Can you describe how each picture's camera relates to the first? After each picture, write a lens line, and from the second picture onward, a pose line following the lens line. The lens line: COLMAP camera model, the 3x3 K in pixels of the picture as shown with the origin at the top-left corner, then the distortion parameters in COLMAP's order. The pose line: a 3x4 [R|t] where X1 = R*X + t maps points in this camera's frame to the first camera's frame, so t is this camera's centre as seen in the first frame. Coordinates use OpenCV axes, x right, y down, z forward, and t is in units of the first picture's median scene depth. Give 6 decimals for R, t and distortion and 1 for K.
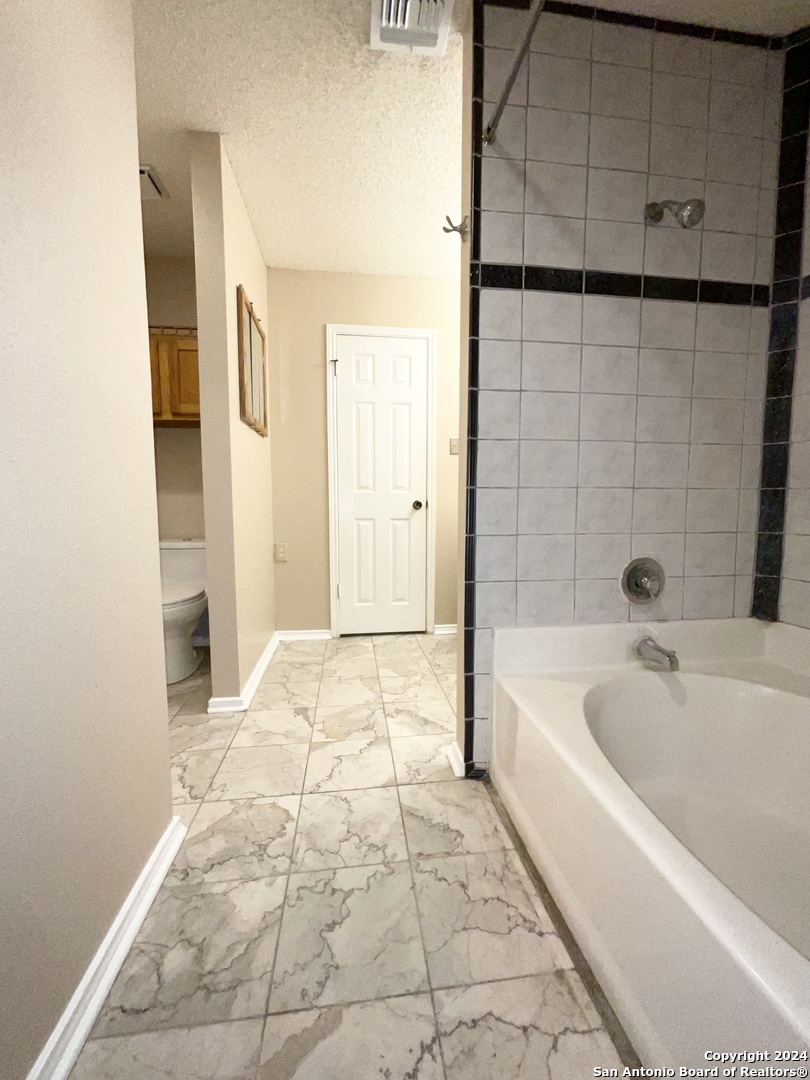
lens RADIAL K [[436.8, 0, 404.3], [0, 436.8, 540.3], [0, 0, 1]] dist [-0.000736, -0.000084]
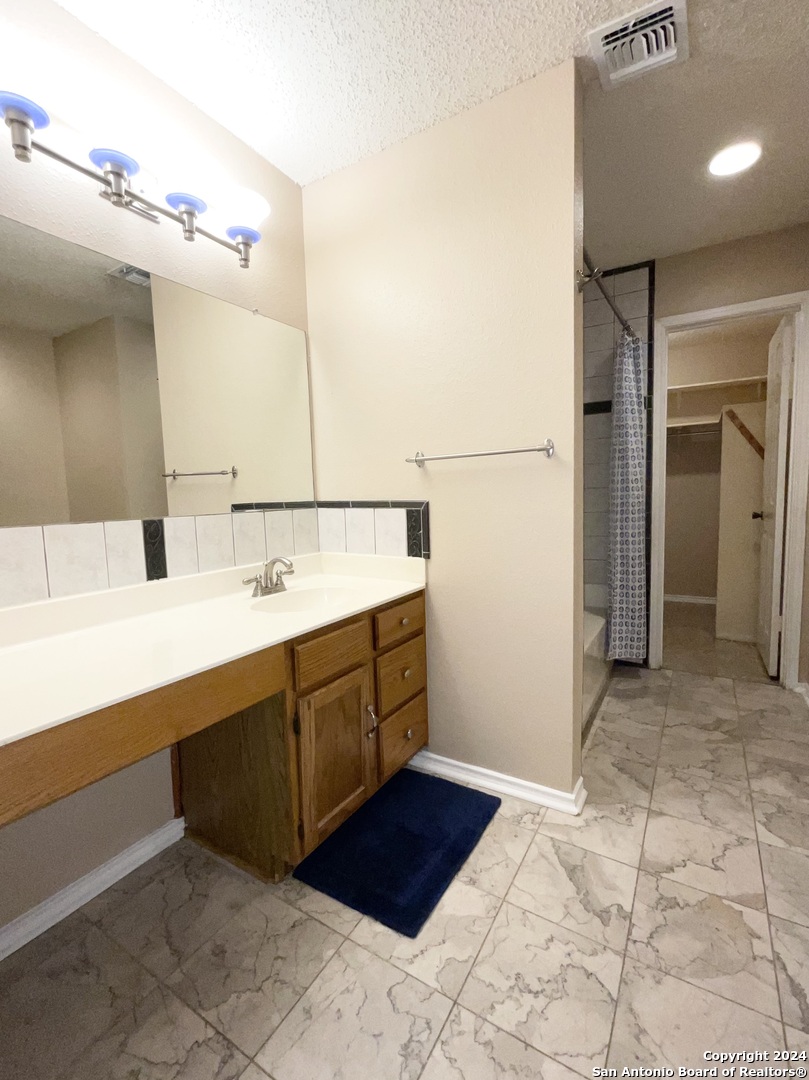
lens RADIAL K [[479.8, 0, 402.3], [0, 479.8, 538.5], [0, 0, 1]] dist [-0.003172, -0.001012]
pose [[-0.775415, -0.037497, 0.630338, -0.141071], [0.081694, 0.983889, 0.159026, -0.174091], [-0.626145, 0.174807, -0.759858, 1.164228]]
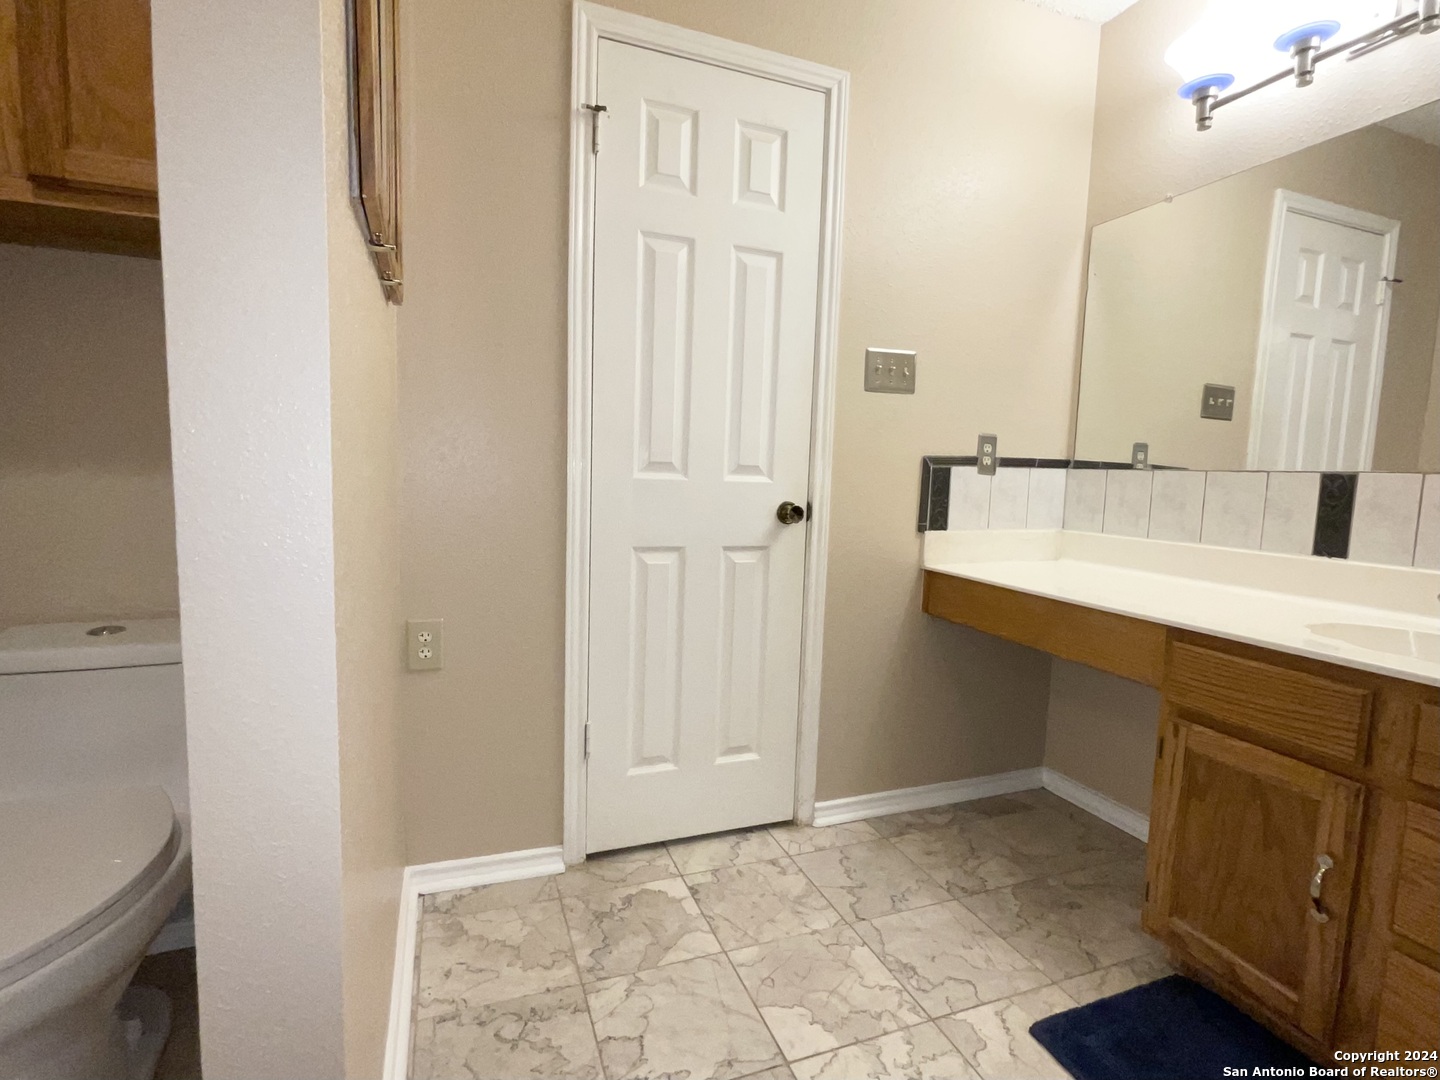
lens RADIAL K [[704.6, 0, 718.6], [0, 704.6, 535.9], [0, 0, 1]] dist [-0.011783, 0.000784]
pose [[0.972836, 0.008168, 0.231353, -0.206581], [-0.011341, 0.999859, 0.012387, -0.077219], [-0.231219, -0.014675, 0.972791, 0.449552]]
